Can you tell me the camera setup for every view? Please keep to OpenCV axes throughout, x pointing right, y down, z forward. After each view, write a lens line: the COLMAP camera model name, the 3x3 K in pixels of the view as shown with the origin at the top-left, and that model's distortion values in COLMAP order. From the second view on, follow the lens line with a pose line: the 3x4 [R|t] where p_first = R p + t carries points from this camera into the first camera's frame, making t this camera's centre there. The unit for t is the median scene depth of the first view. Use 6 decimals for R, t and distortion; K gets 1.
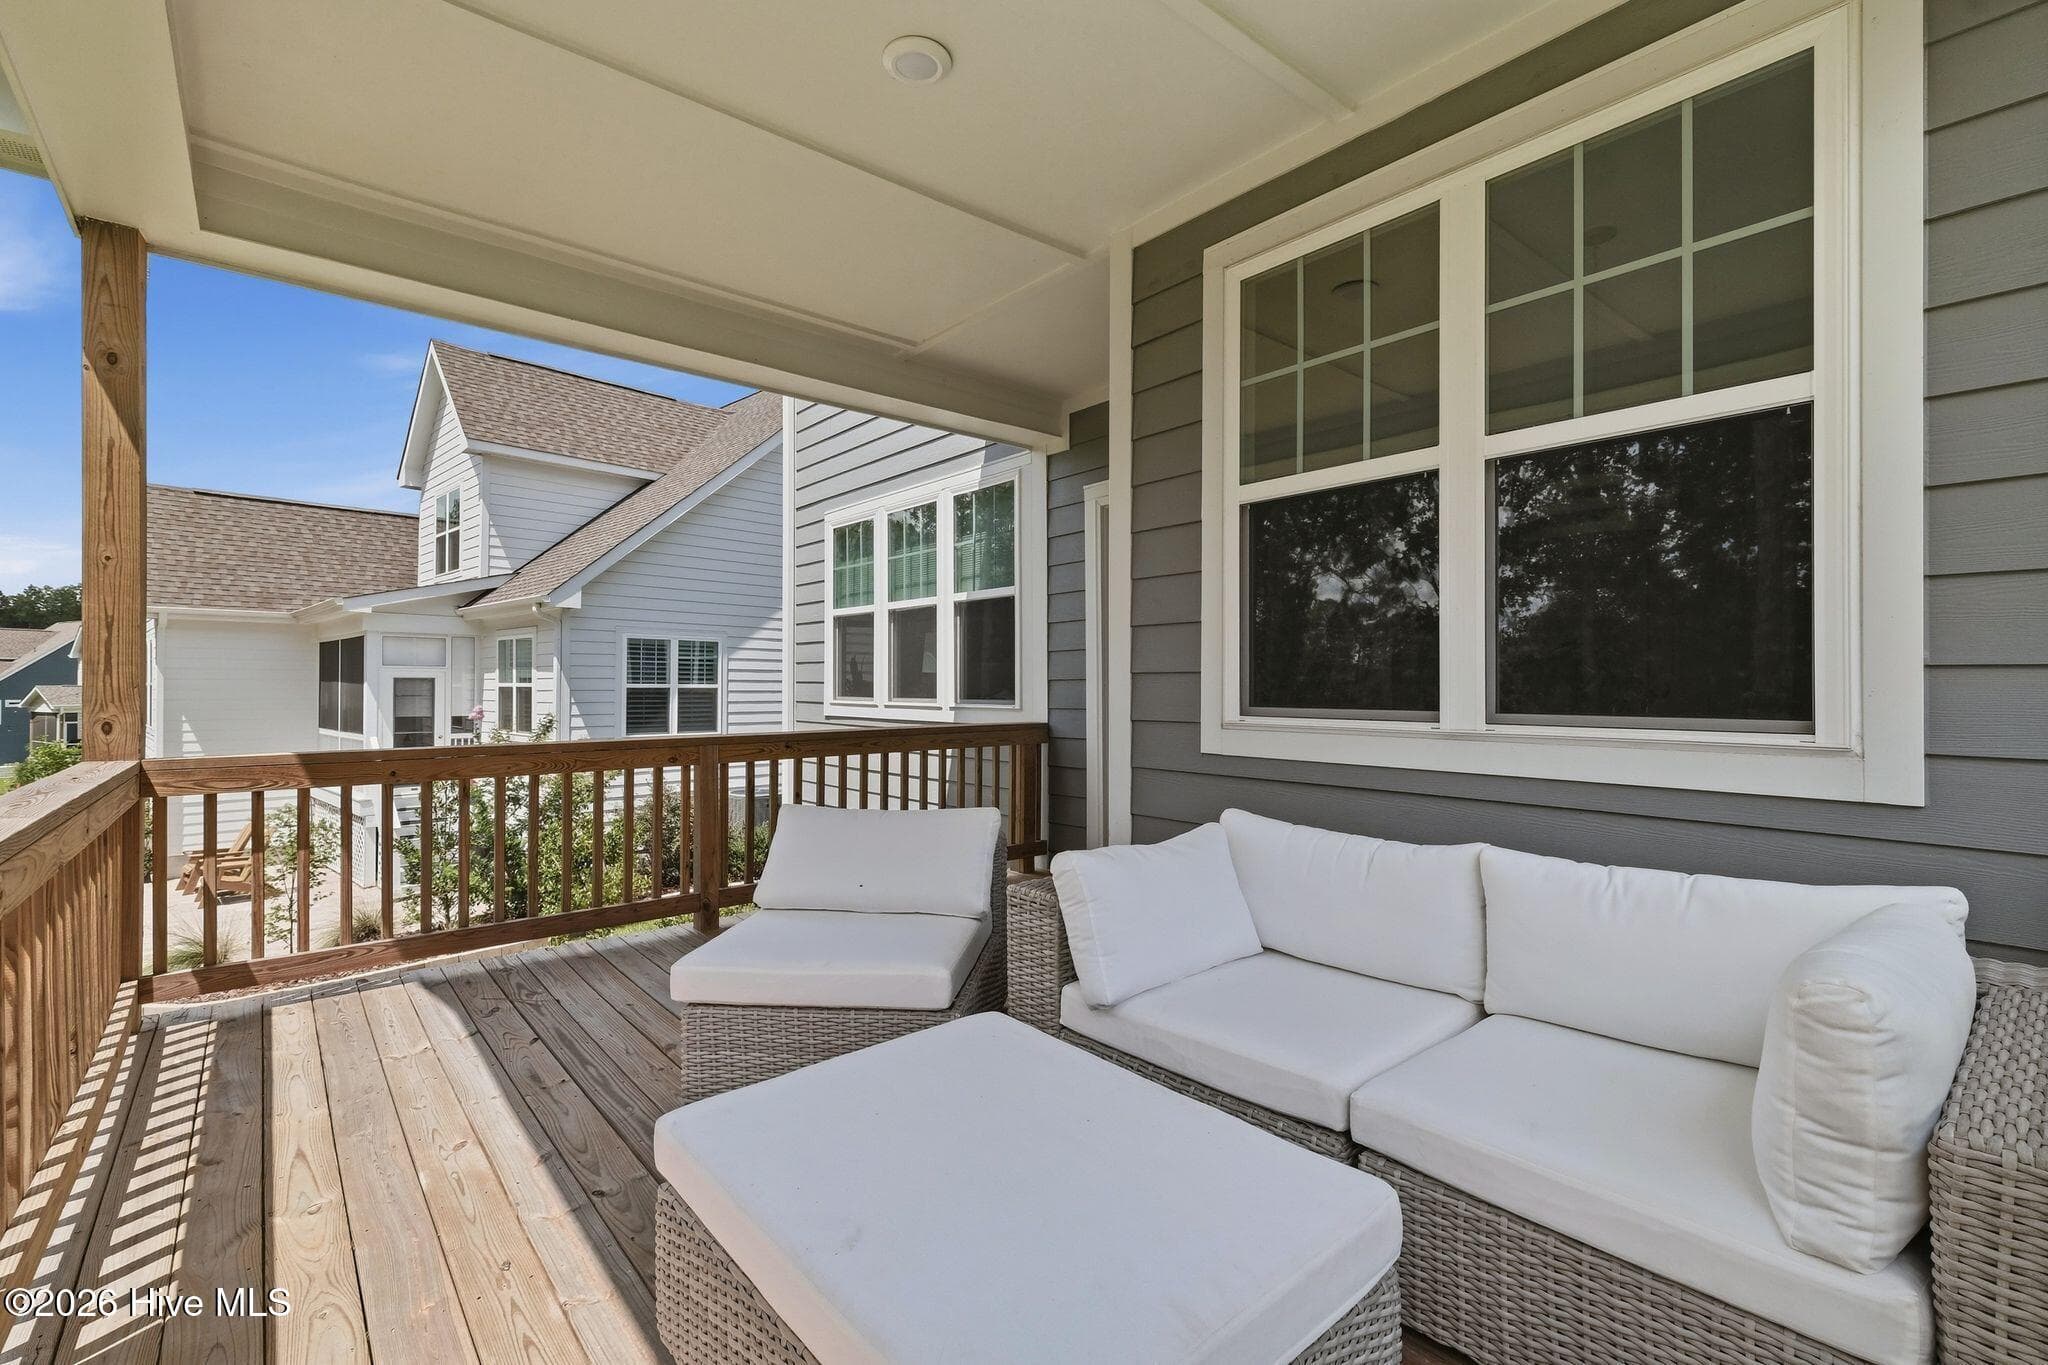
lens RADIAL K [[909.2, 0, 1024.0], [0, 909.2, 682.5], [0, 0, 1]] dist [-0.000490, -0.000088]
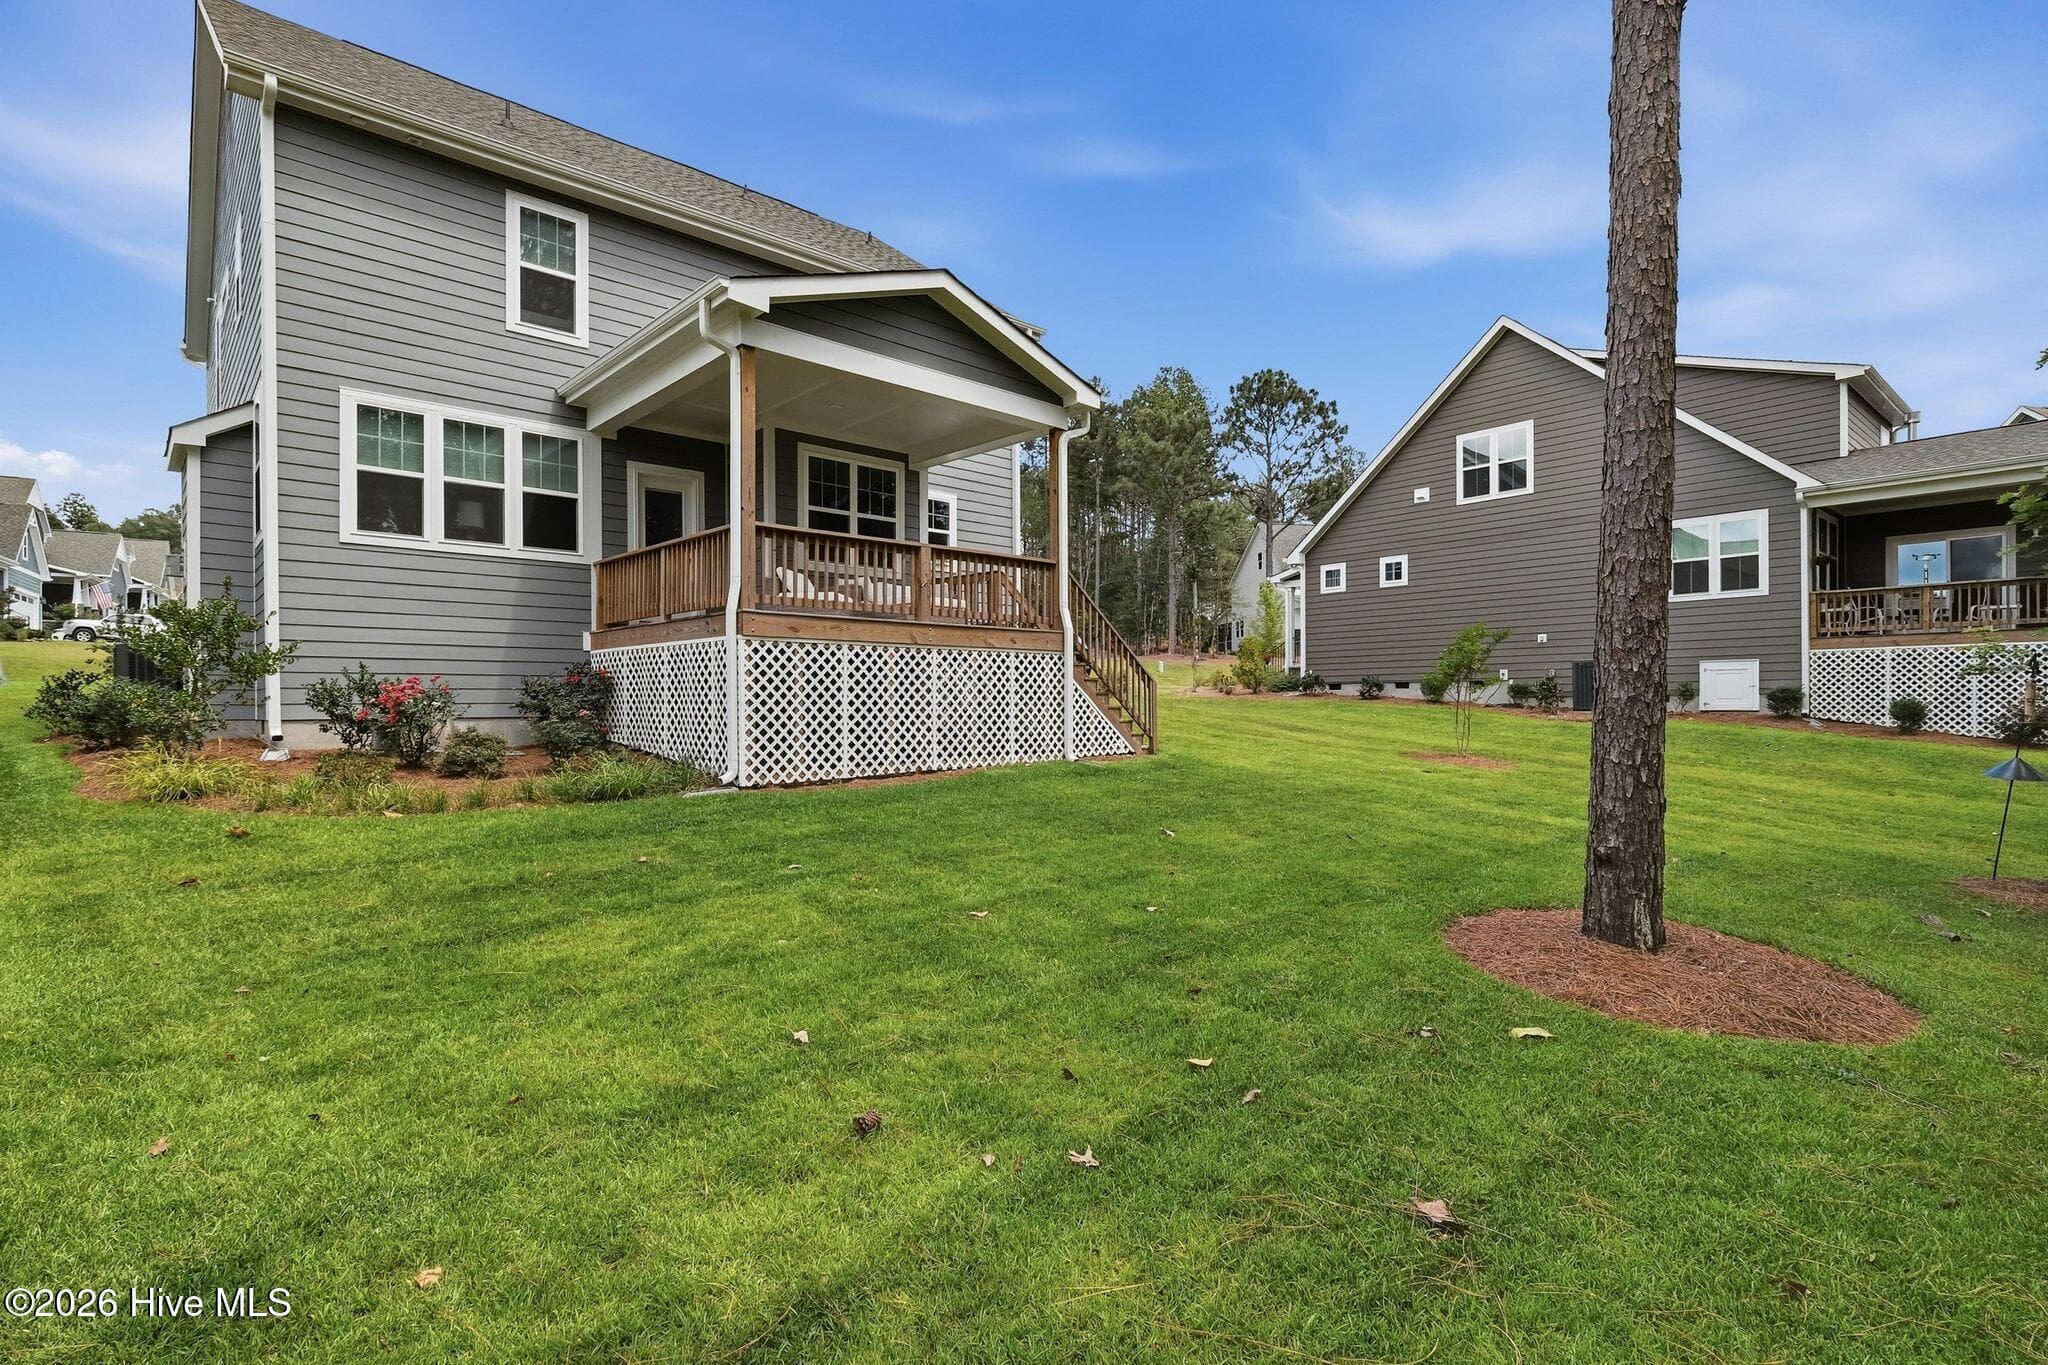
lens RADIAL K [[1030.8, 0, 1024.0], [0, 1030.8, 682.5], [0, 0, 1]] dist [0.053339, -0.000011]
pose [[-0.028268, 0.018140, 0.999436, -1.901579], [-0.000712, 0.999835, -0.018168, 0.288248], [-0.999600, -0.001225, -0.028250, 0.059183]]
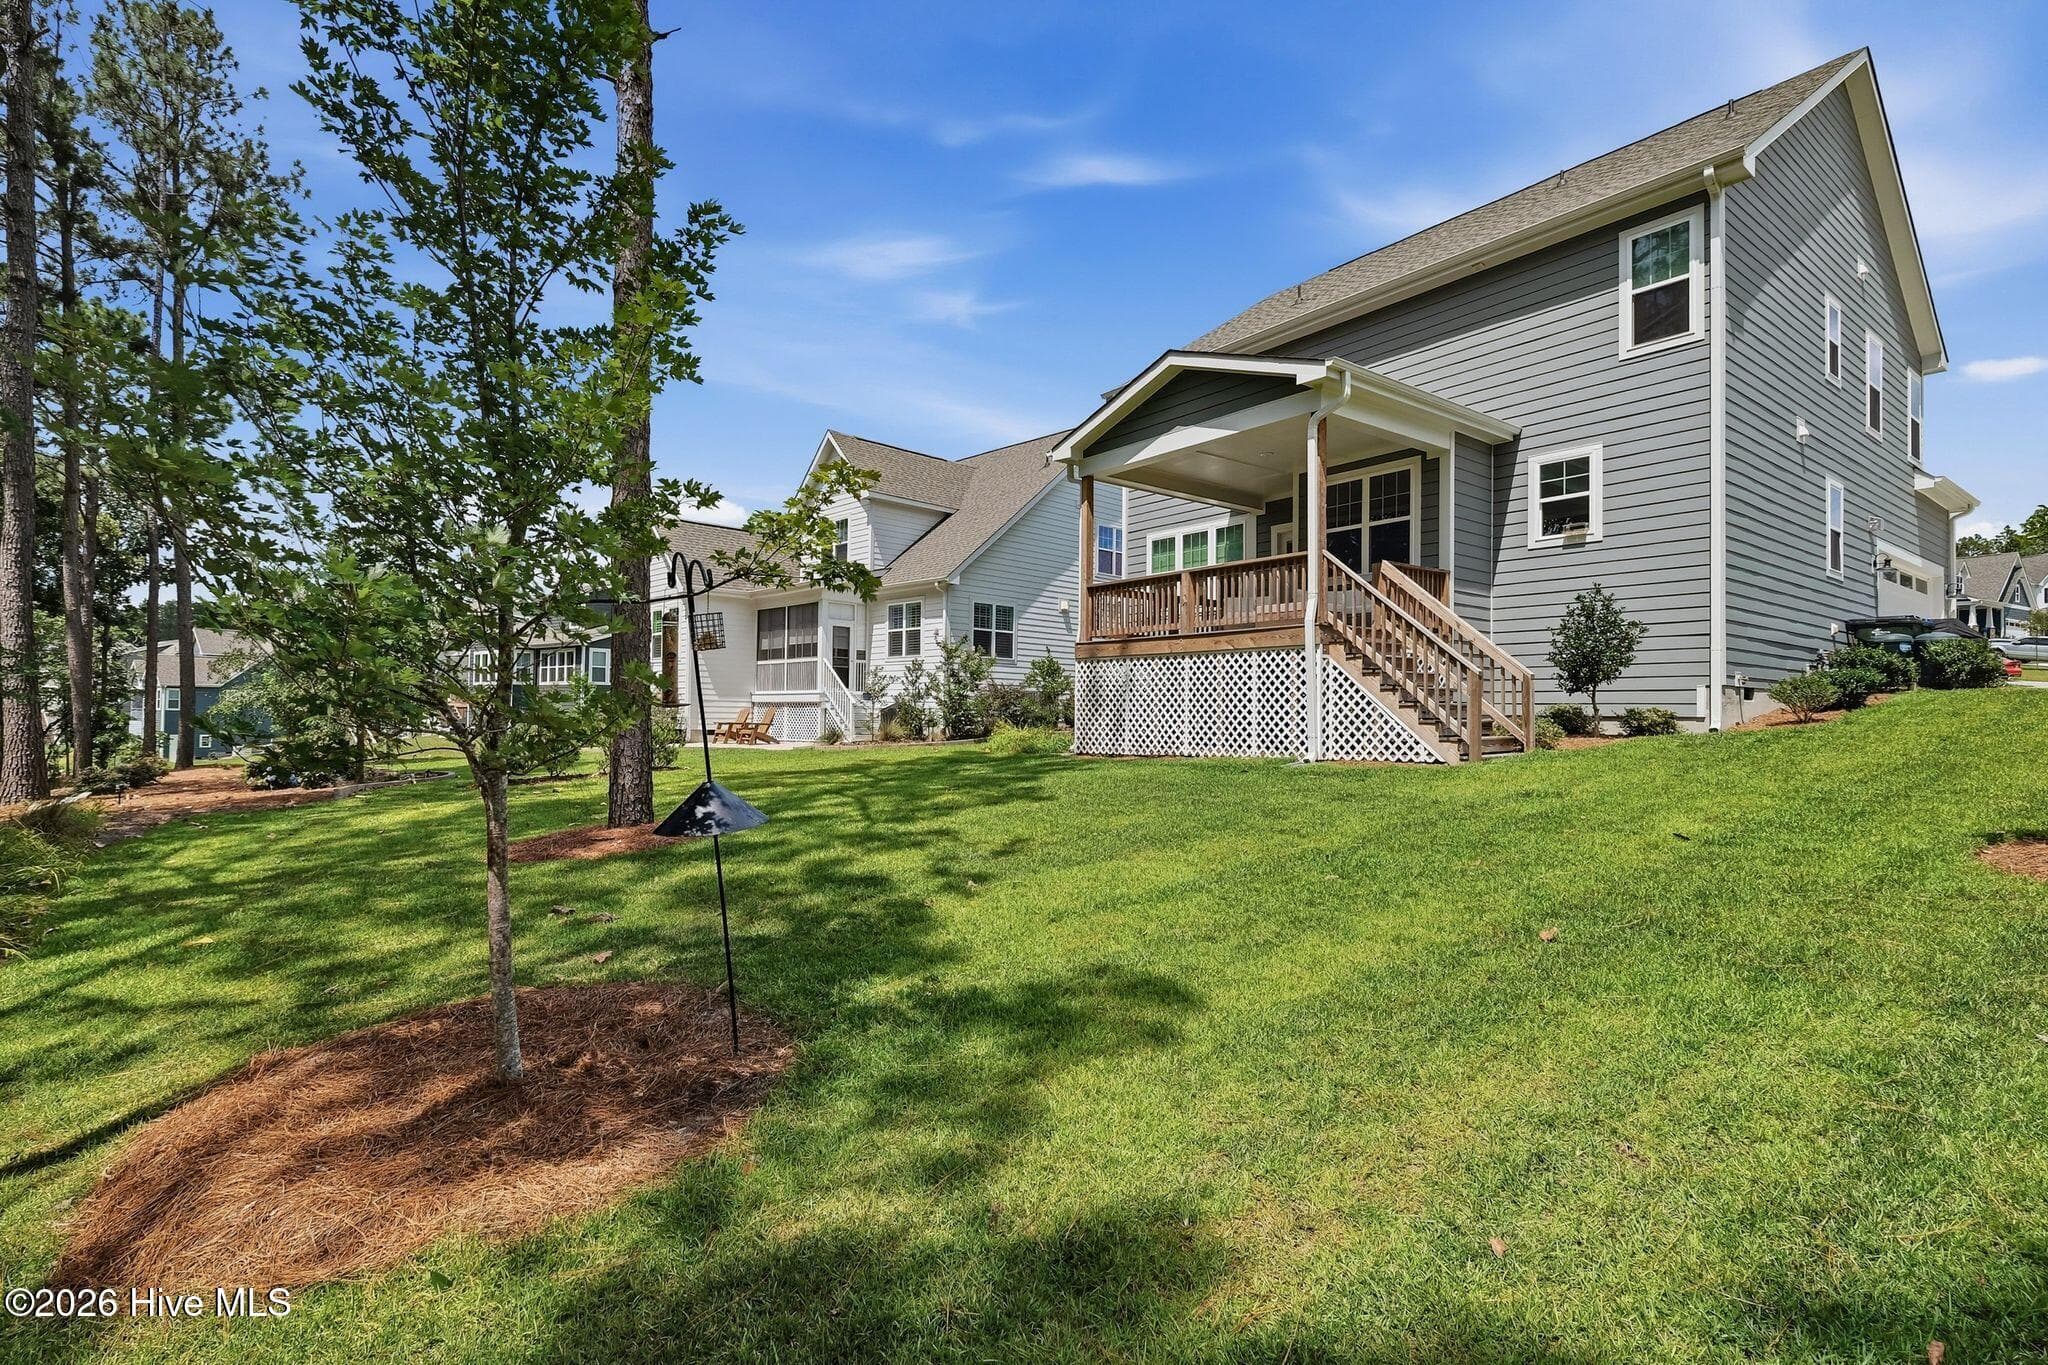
lens RADIAL K [[952.3, 0, 1024.0], [0, 952.3, 682.5], [0, 0, 1]] dist [-0.001911, -0.000132]
pose [[0.998056, 0.000637, -0.062313, -0.428612], [-0.002007, 0.999758, -0.021924, 0.298431], [0.062284, 0.022007, 0.997816, -1.740000]]
